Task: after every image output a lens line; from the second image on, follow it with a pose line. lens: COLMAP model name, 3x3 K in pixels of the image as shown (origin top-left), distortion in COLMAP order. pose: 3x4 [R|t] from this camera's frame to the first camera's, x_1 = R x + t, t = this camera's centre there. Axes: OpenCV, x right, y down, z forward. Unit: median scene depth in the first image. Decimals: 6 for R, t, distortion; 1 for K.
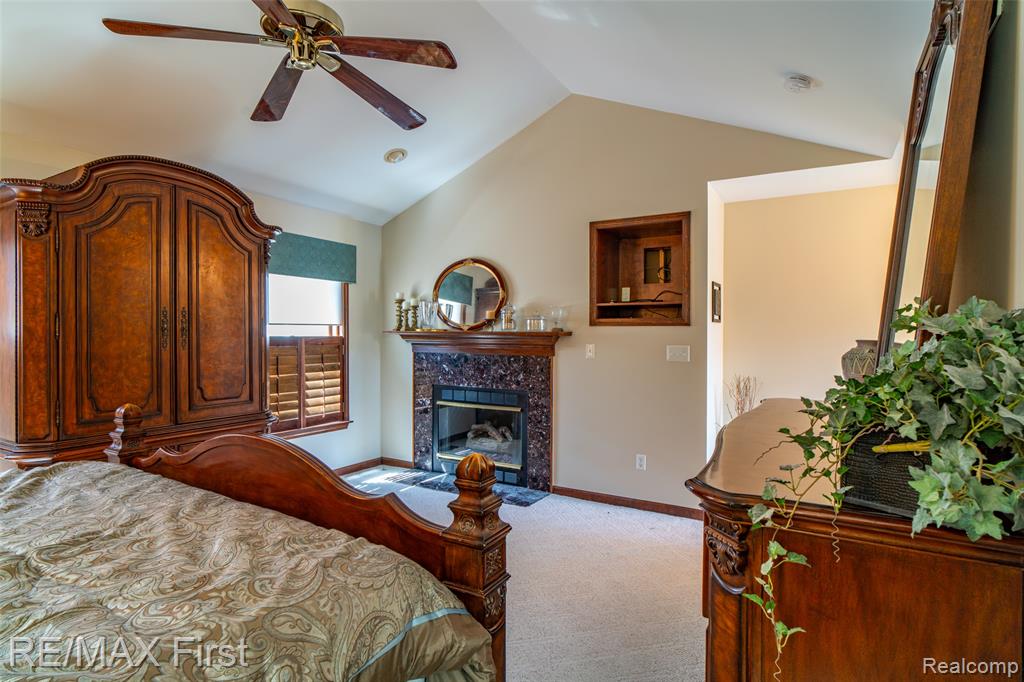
lens RADIAL K [[530.8, 0, 512.0], [0, 530.8, 341.0], [0, 0, 1]] dist [-0.000422, 0.000431]
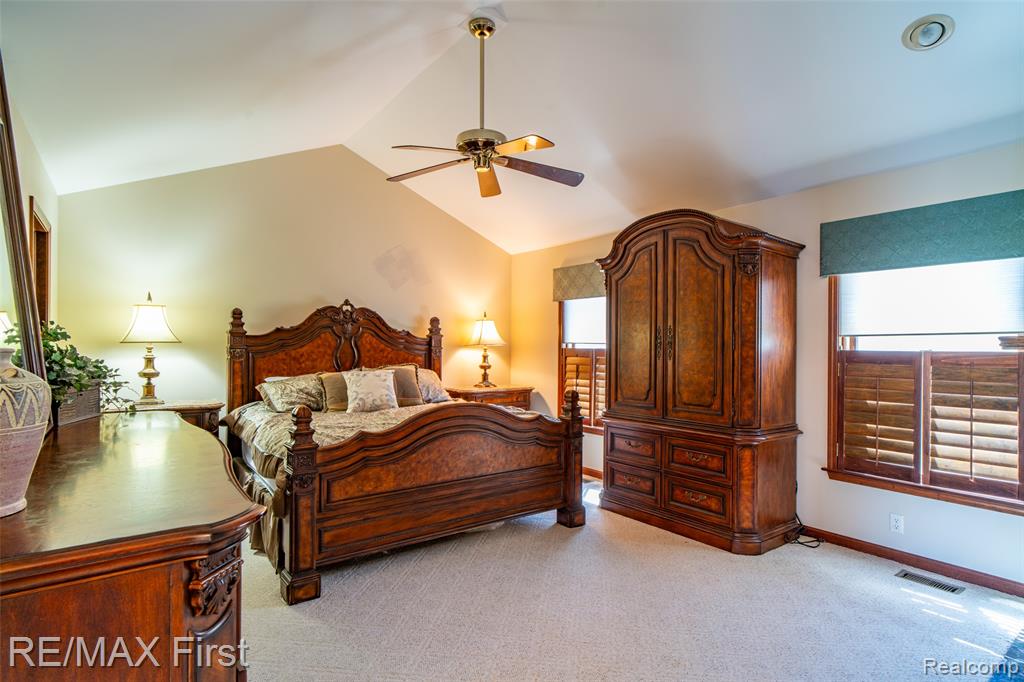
lens RADIAL K [[530.8, 0, 512.0], [0, 530.8, 341.0], [0, 0, 1]] dist [-0.000422, 0.000431]
pose [[-0.380075, -0.009522, -0.924907, 0.458076], [-0.015658, 0.999870, -0.003859, -0.011697], [0.924823, 0.013016, -0.380174, 0.776794]]
